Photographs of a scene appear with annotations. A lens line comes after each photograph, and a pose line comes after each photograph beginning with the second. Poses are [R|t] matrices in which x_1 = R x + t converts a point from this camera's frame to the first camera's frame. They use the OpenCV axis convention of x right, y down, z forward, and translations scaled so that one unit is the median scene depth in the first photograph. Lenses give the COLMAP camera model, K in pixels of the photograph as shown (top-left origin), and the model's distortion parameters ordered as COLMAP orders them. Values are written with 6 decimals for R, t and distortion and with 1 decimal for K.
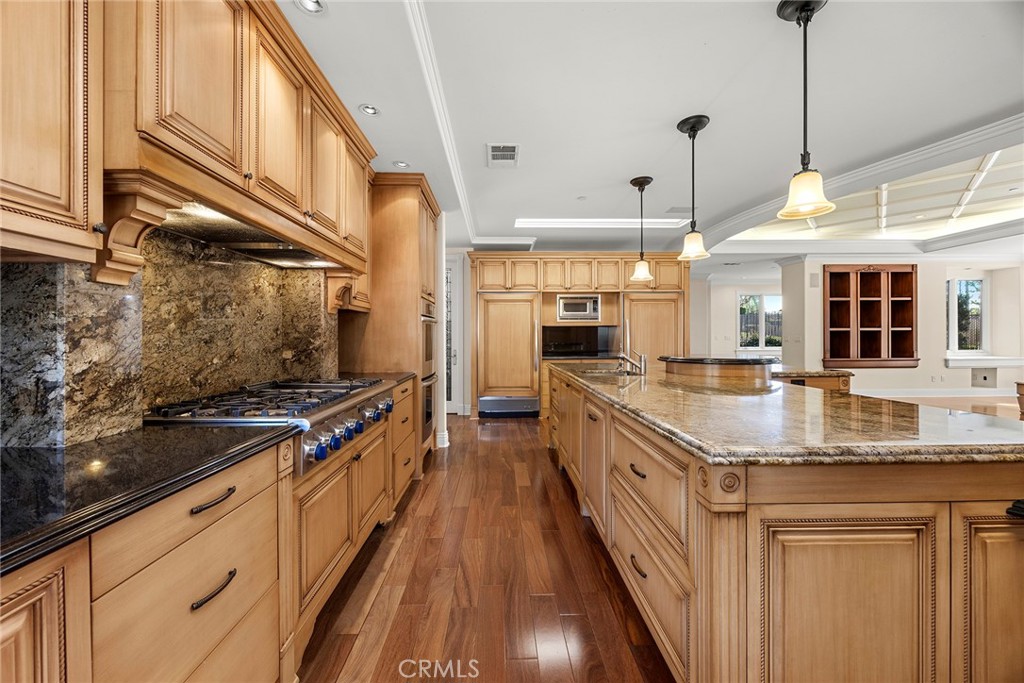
lens RADIAL K [[394.4, 0, 510.2], [0, 394.4, 341.5], [0, 0, 1]] dist [0.000383, -0.000015]
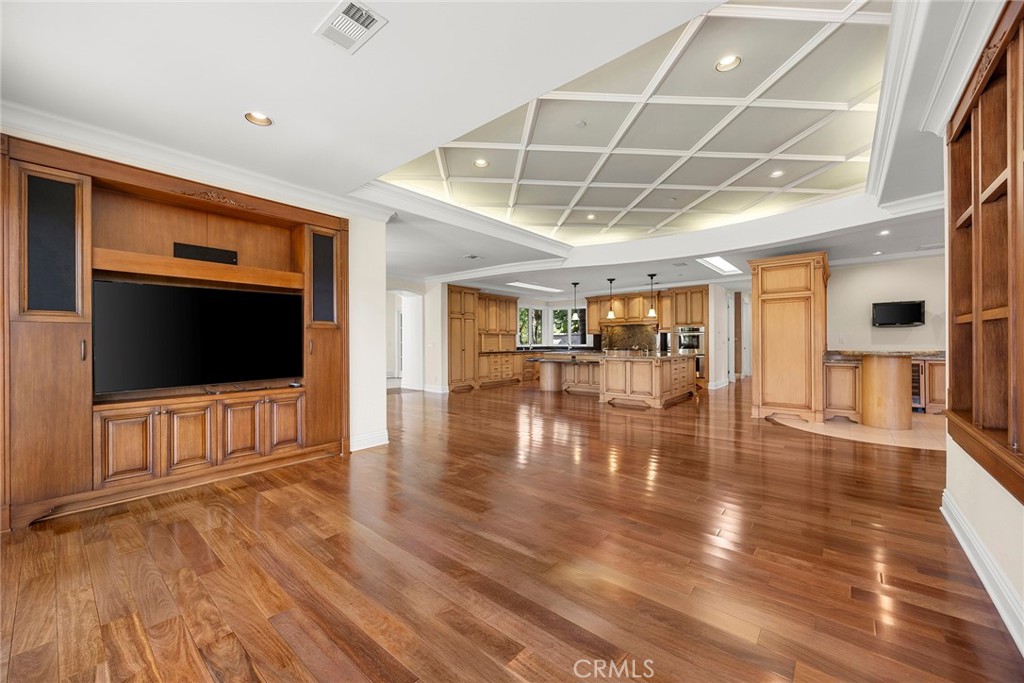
lens RADIAL K [[394.4, 0, 510.2], [0, 394.4, 341.5], [0, 0, 1]] dist [0.000383, -0.000015]
pose [[-0.671027, 0.008045, -0.741389, 1.682711], [0.000180, 0.999943, 0.010687, -0.020440], [0.741433, 0.007038, -0.670990, 1.238057]]
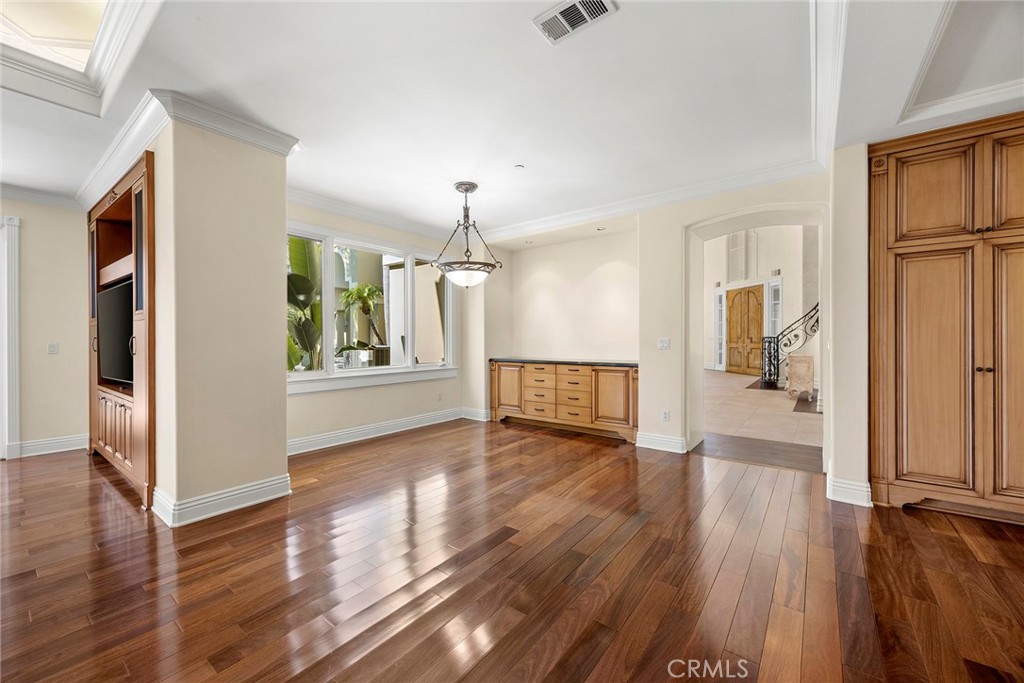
lens RADIAL K [[405.5, 0, 512.0], [0, 405.5, 341.5], [0, 0, 1]] dist [0.000880, -0.000141]
pose [[-0.774301, 0.004717, 0.632800, 0.679185], [0.014159, 0.999851, 0.009871, -0.008570], [-0.632659, 0.016603, -0.774253, 0.627522]]
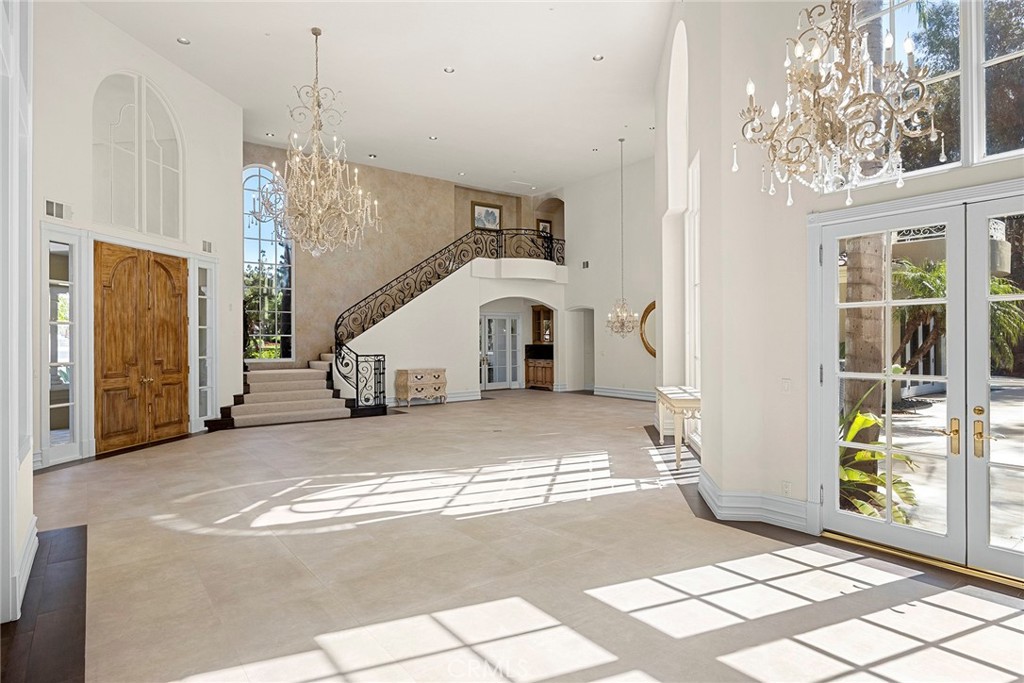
lens RADIAL K [[561.3, 0, 510.3], [0, 561.3, 323.5], [0, 0, 1]] dist [0.001727, 0.000119]
pose [[0.573730, -0.022537, -0.818734, 2.827903], [-0.003674, 0.999540, -0.030089, -0.049056], [0.819036, 0.020270, 0.573384, -2.077487]]
